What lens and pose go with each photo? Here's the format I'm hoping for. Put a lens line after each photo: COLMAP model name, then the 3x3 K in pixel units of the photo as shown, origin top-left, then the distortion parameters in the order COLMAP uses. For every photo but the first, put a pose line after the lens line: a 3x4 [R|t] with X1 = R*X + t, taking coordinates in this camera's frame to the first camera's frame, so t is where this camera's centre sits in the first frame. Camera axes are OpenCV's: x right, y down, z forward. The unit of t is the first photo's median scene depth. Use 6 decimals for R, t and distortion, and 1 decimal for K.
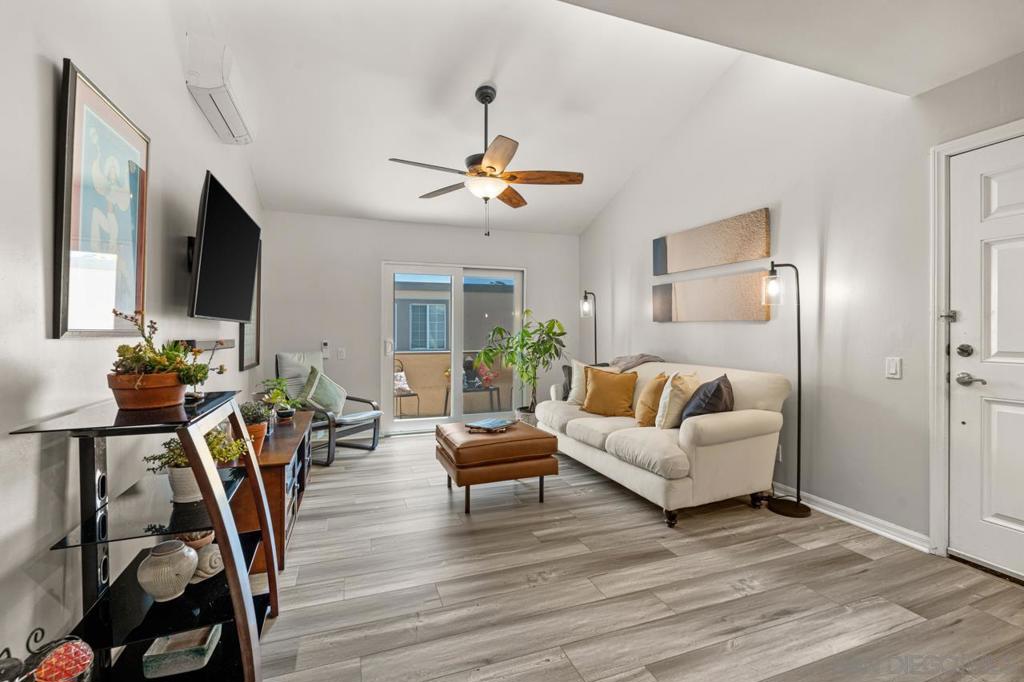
lens RADIAL K [[449.0, 0, 510.6], [0, 449.0, 332.8], [0, 0, 1]] dist [-0.006985, 0.000453]
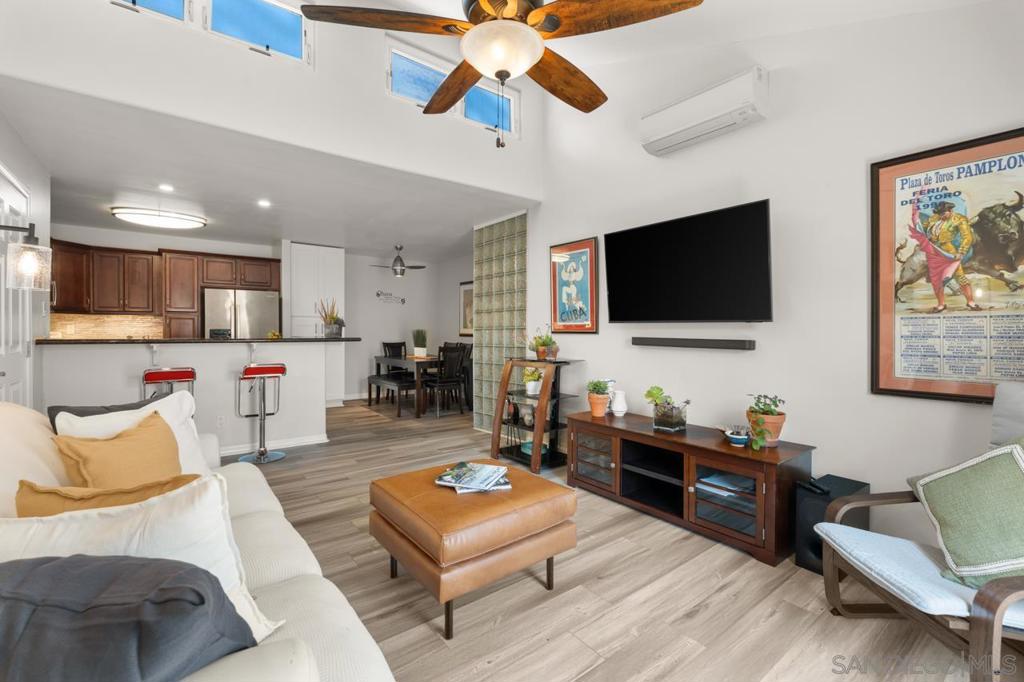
lens RADIAL K [[449.0, 0, 509.5], [0, 449.0, 334.4], [0, 0, 1]] dist [-0.006985, 0.000453]
pose [[-0.955710, 0.000833, -0.294307, 0.106422], [-0.002407, 0.999940, 0.010645, -0.005771], [0.294299, 0.010882, -0.955652, 1.807821]]
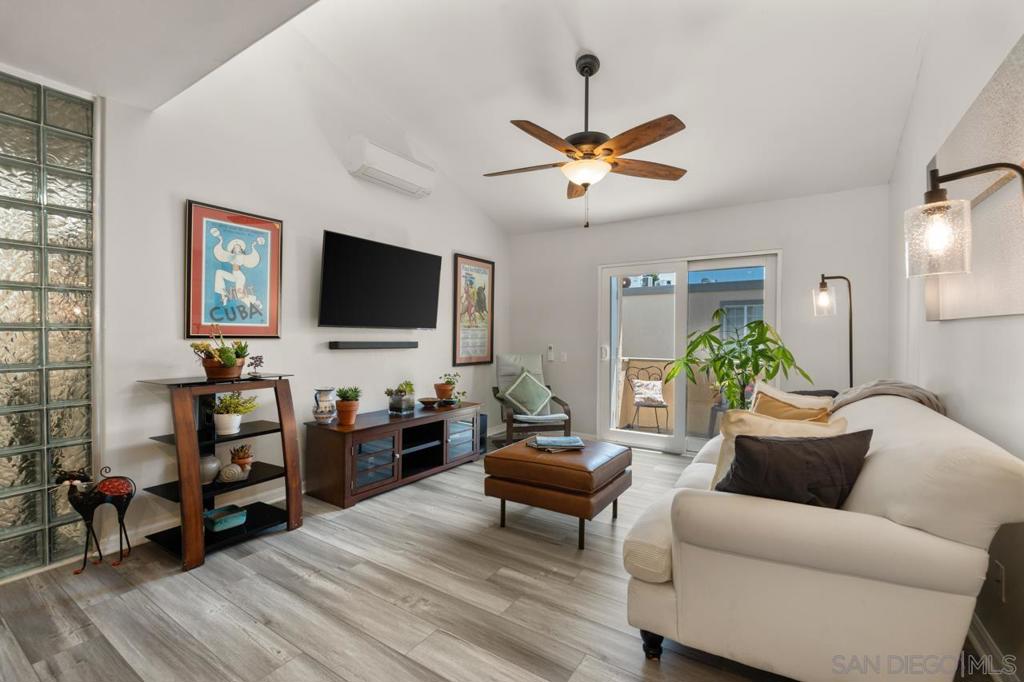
lens RADIAL K [[449.0, 0, 513.7], [0, 449.0, 337.7], [0, 0, 1]] dist [-0.006985, 0.000453]
pose [[0.599381, 0.007681, -0.800427, 0.673833], [-0.008383, 0.999959, 0.003318, -0.004712], [0.800420, 0.004722, 0.599421, 0.440545]]
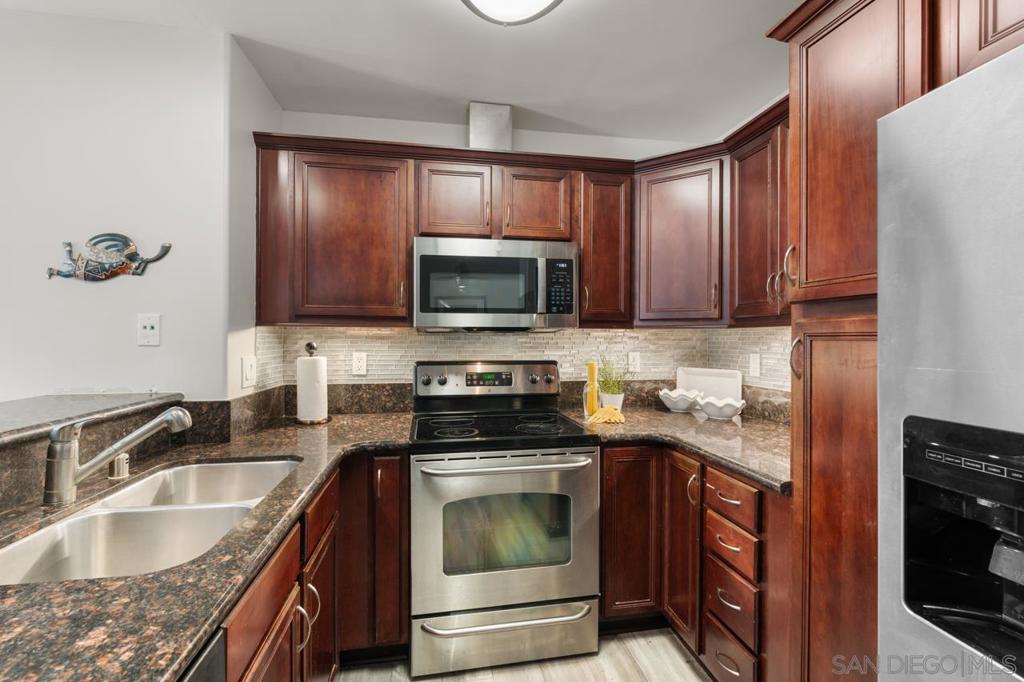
lens RADIAL K [[449.0, 0, 513.3], [0, 449.0, 338.8], [0, 0, 1]] dist [-0.006985, 0.000453]
pose [[0.178178, 0.000303, 0.983998, 0.480269], [-0.001946, 0.999998, 0.000044, -0.047086], [-0.983996, -0.001922, 0.178178, -0.244058]]
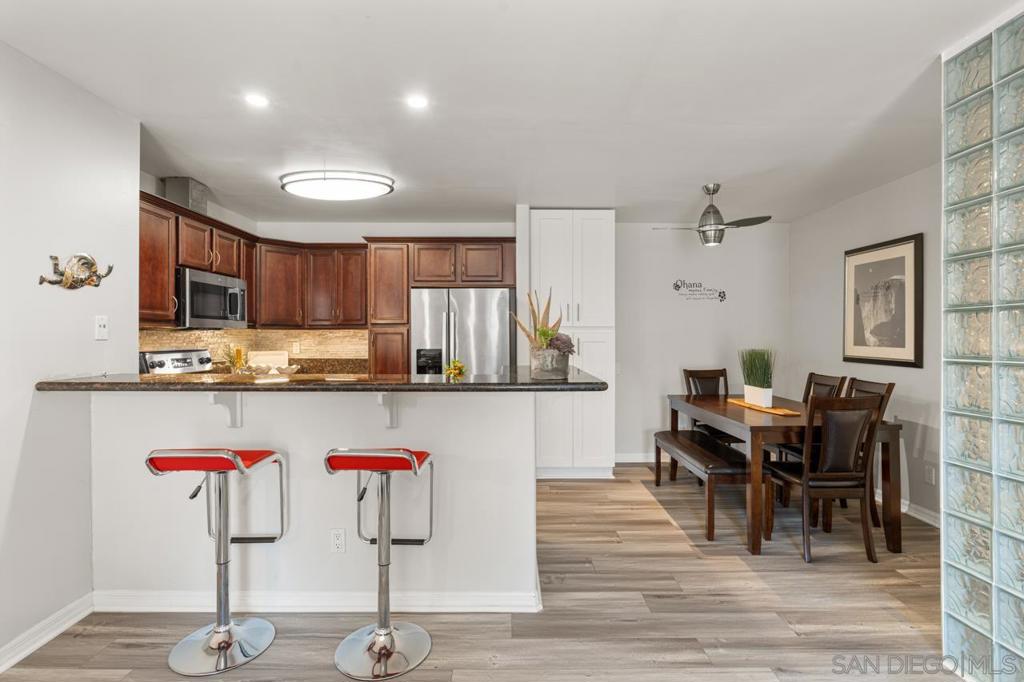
lens RADIAL K [[491.9, 0, 511.8], [0, 491.9, 336.4], [0, 0, 1]] dist [-0.007654, 0.001328]
pose [[-0.940418, 0.002050, 0.340014, 0.028031], [0.002934, 0.999994, 0.002085, -0.043241], [-0.340008, 0.002958, -0.940418, 0.834485]]
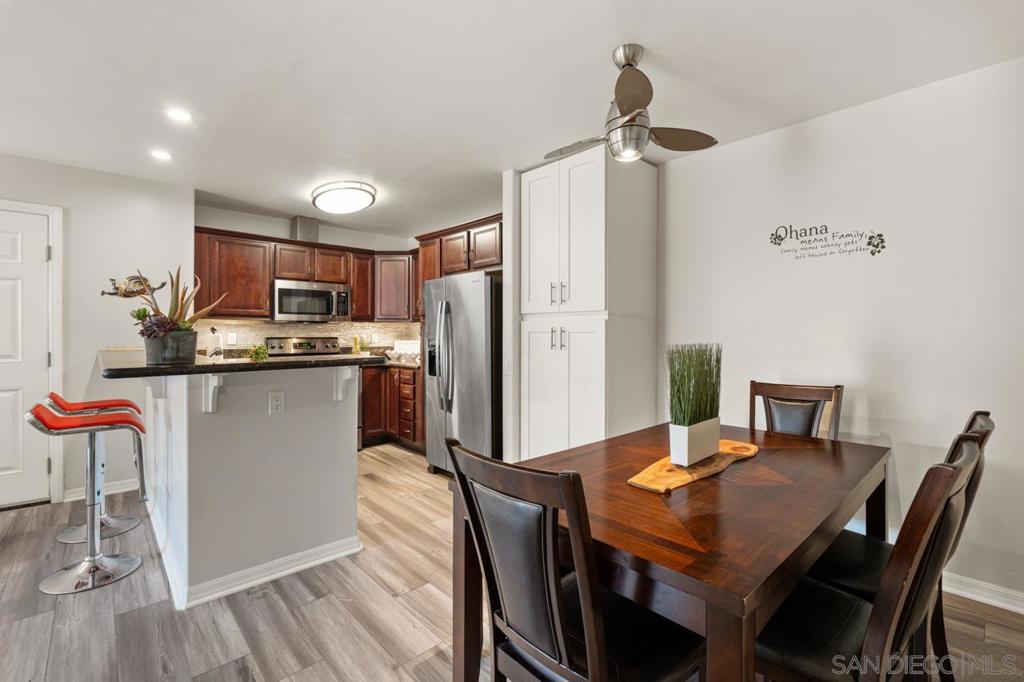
lens RADIAL K [[449.0, 0, 512.5], [0, 449.0, 337.1], [0, 0, 1]] dist [-0.006985, 0.000453]
pose [[-0.384921, -0.005628, 0.922932, -0.564305], [0.000407, 0.999980, 0.006268, -0.018052], [-0.922949, 0.002788, -0.384911, -0.131945]]
